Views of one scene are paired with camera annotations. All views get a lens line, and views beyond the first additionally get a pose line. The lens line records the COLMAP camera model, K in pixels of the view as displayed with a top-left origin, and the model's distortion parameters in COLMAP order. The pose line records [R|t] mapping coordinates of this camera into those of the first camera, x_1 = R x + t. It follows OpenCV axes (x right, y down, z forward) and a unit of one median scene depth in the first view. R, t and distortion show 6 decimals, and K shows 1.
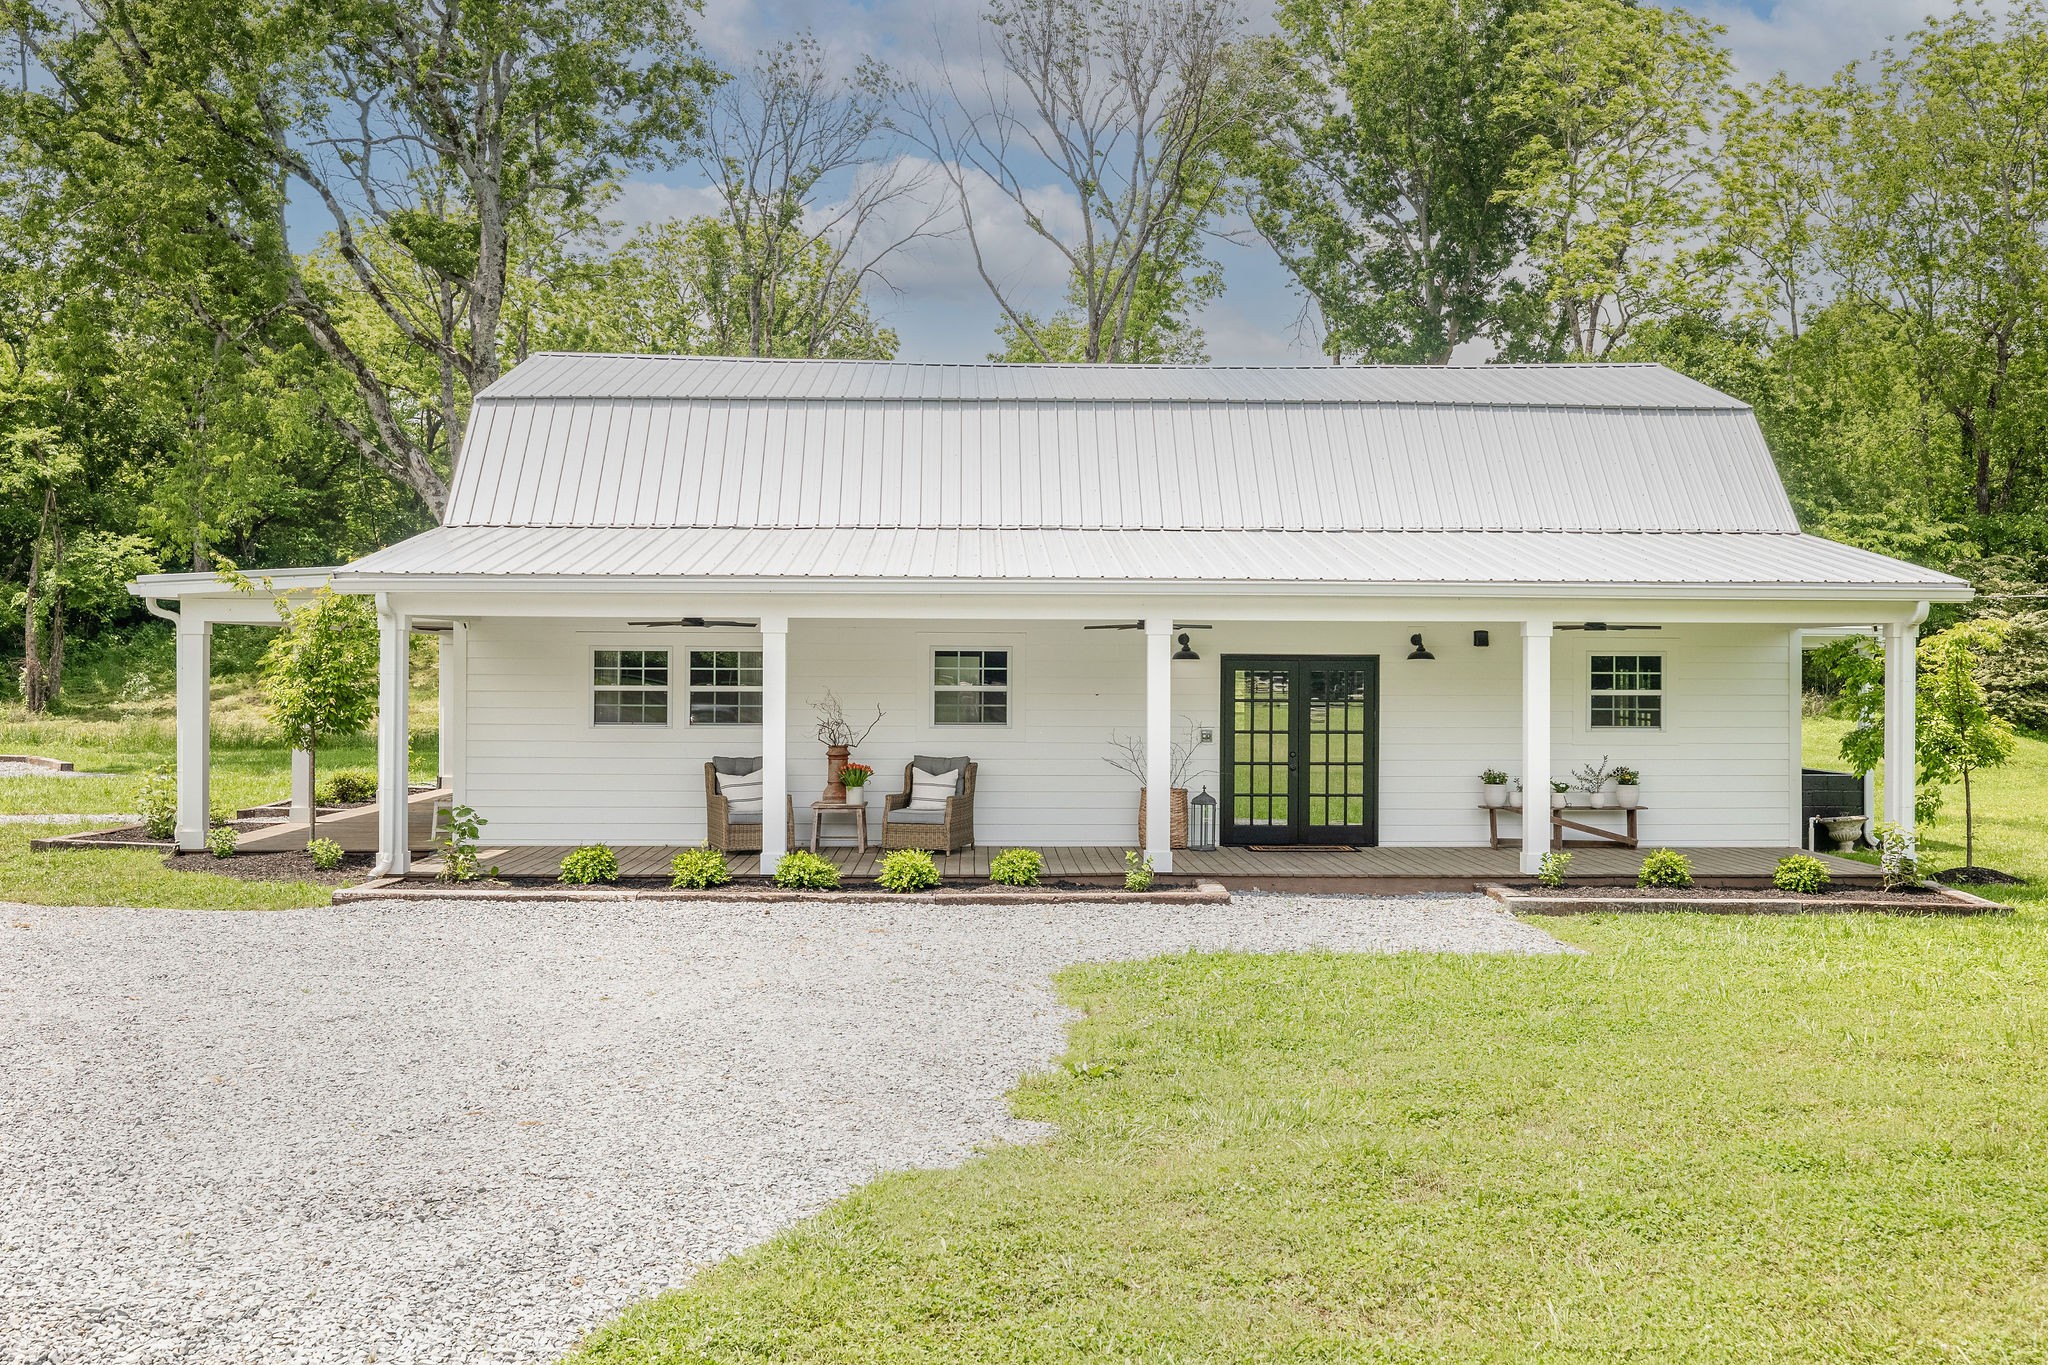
lens RADIAL K [[2173.5, 0, 1024.0], [0, 2173.5, 682.5], [0, 0, 1]] dist [0.032907, -0.045789]
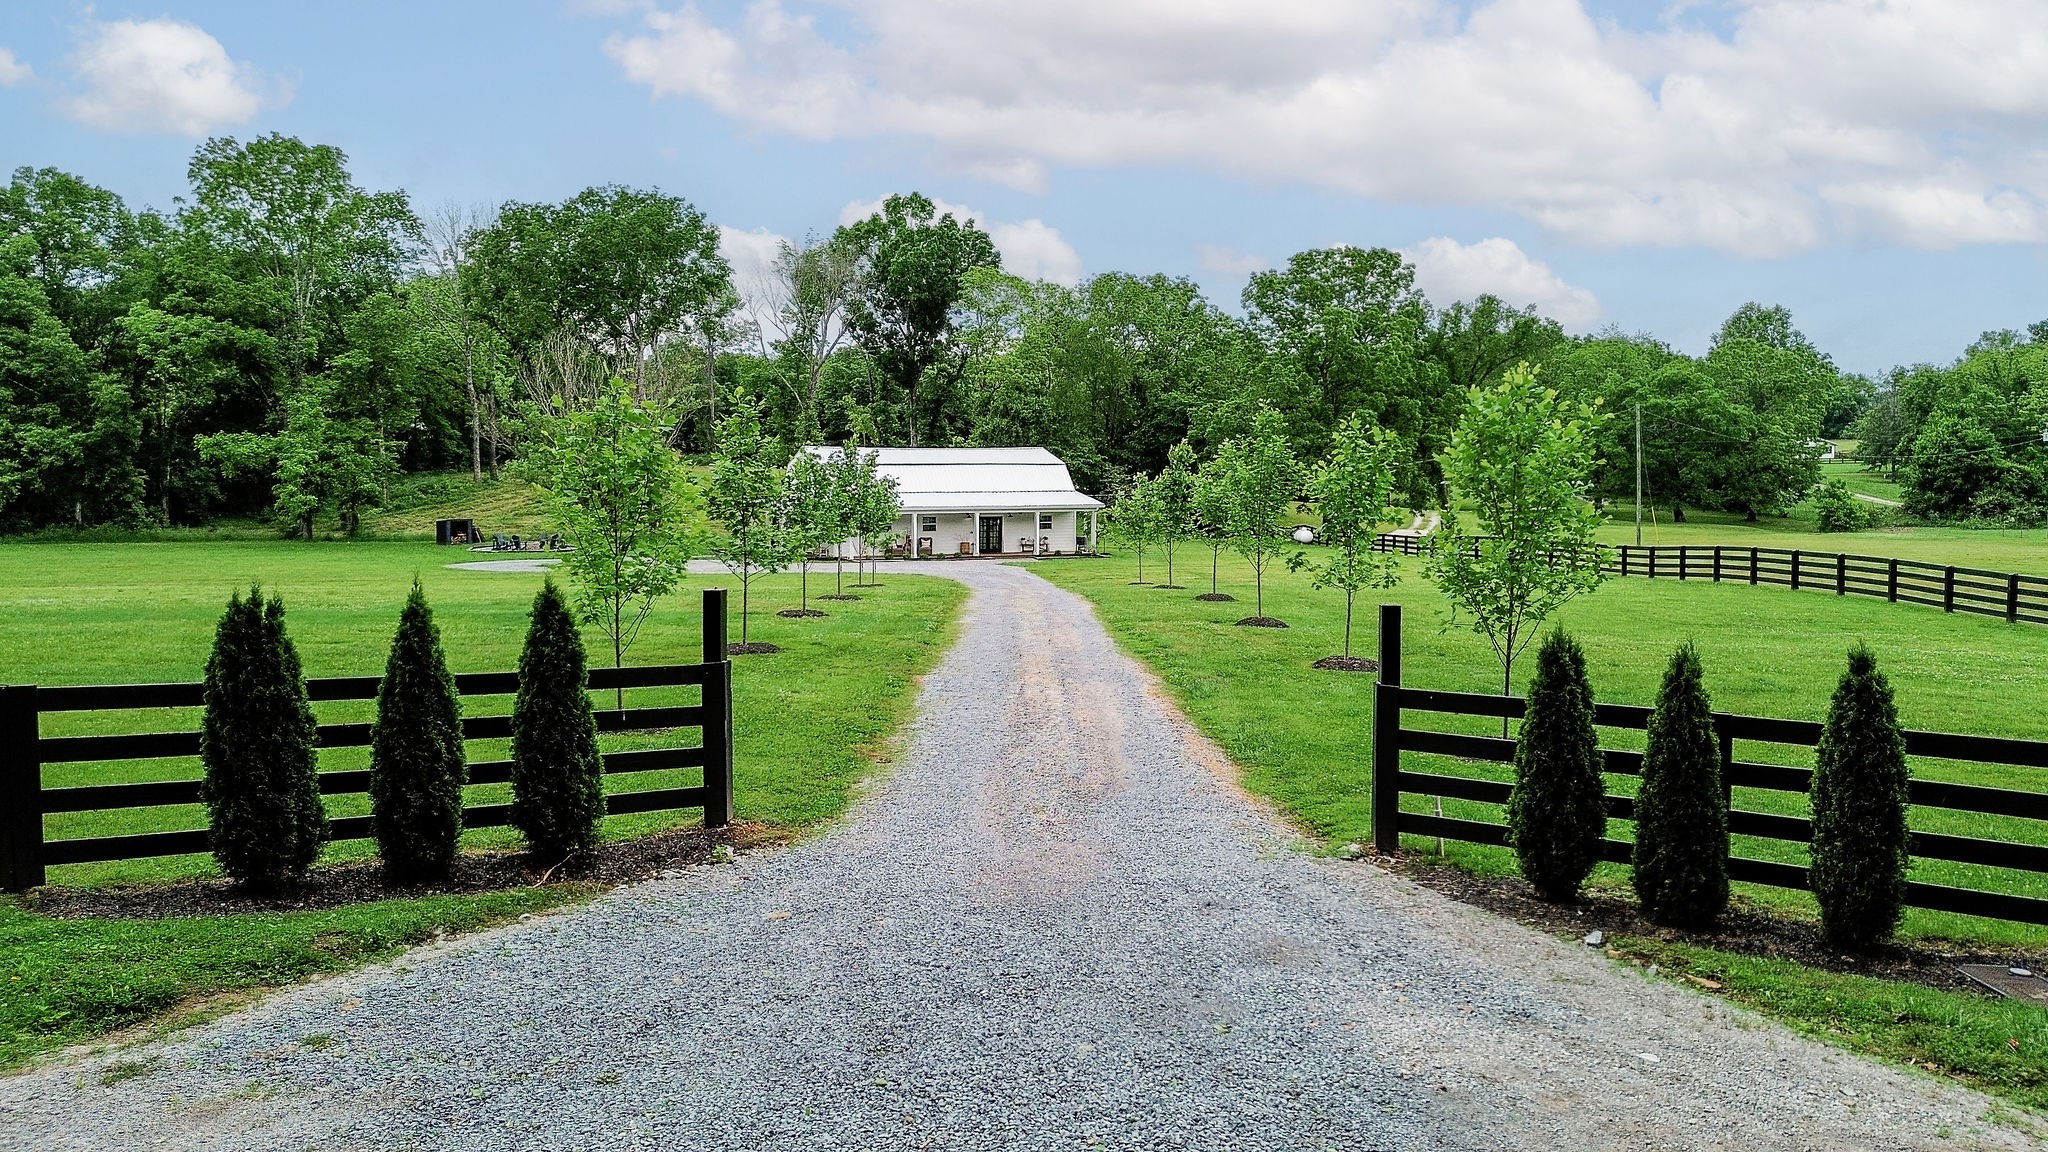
lens RADIAL K [[1743.2, 0, 1024.0], [0, 1743.2, 576.0], [0, 0, 1]] dist [0.268378, -0.241063]
pose [[0.936010, -0.030702, 0.350631, -1.281451], [0.009435, 0.998019, 0.062203, -0.130744], [-0.351846, -0.054914, 0.934446, -2.994647]]
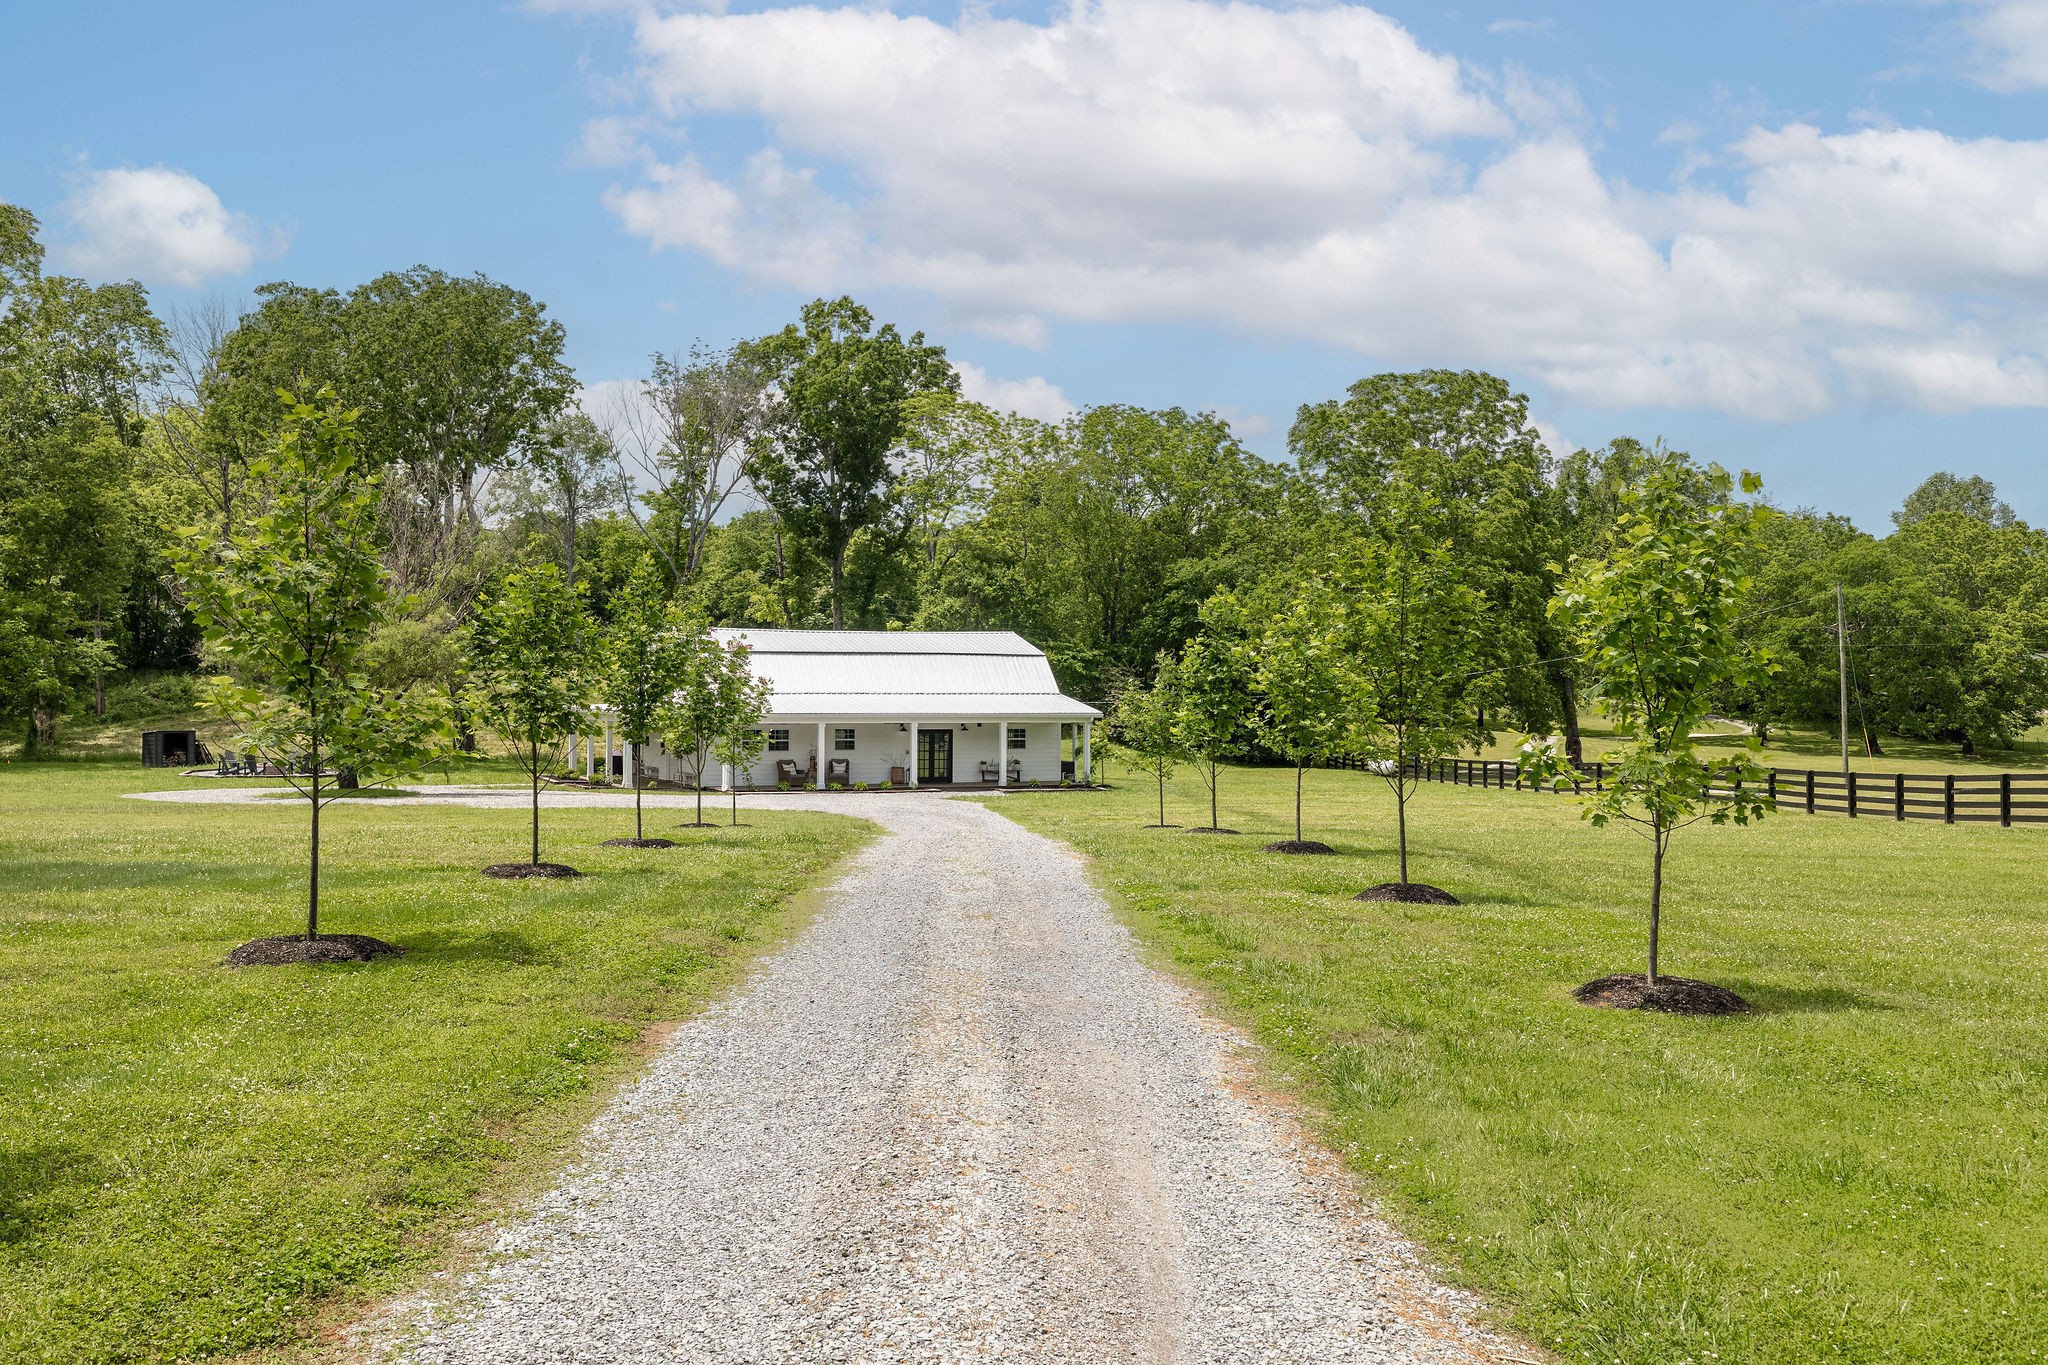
lens RADIAL K [[2173.5, 0, 1024.0], [0, 2173.5, 682.5], [0, 0, 1]] dist [0.032907, -0.045789]
pose [[0.931968, 0.000311, 0.362540, -1.037837], [0.000990, 0.999994, -0.003402, -0.078256], [-0.362539, 0.003530, 0.931962, -2.412489]]
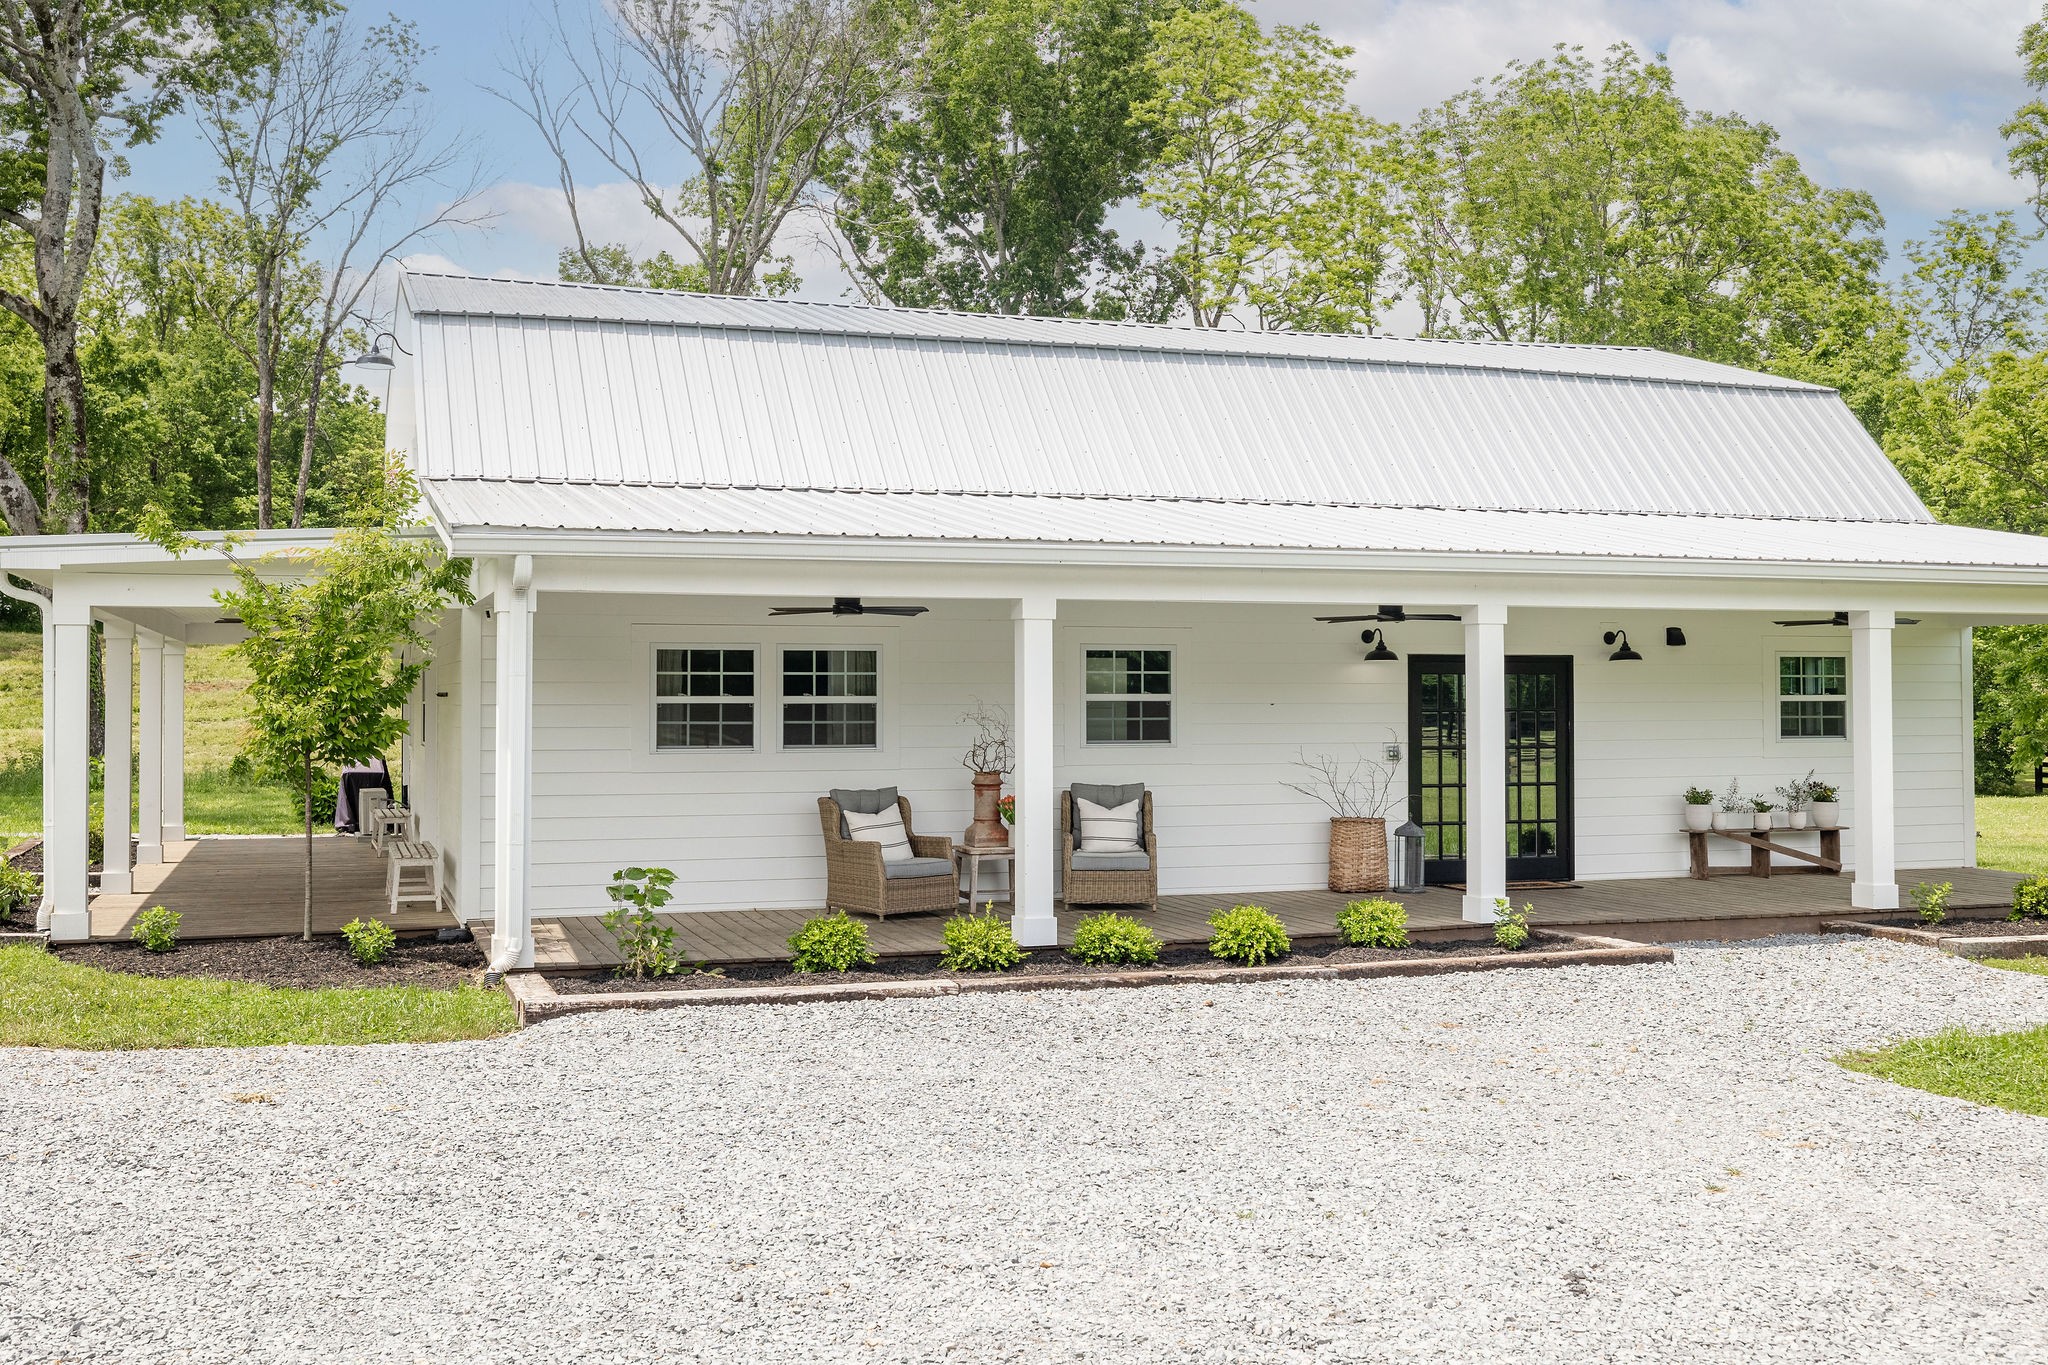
lens RADIAL K [[2130.4, 0, 1024.0], [0, 2130.4, 682.5], [0, 0, 1]] dist [0.007407, 0.003126]
pose [[0.954890, -0.003875, 0.296934, -0.292010], [0.008111, 0.999882, -0.013034, 0.007082], [-0.296848, 0.014854, 0.954809, 0.268111]]
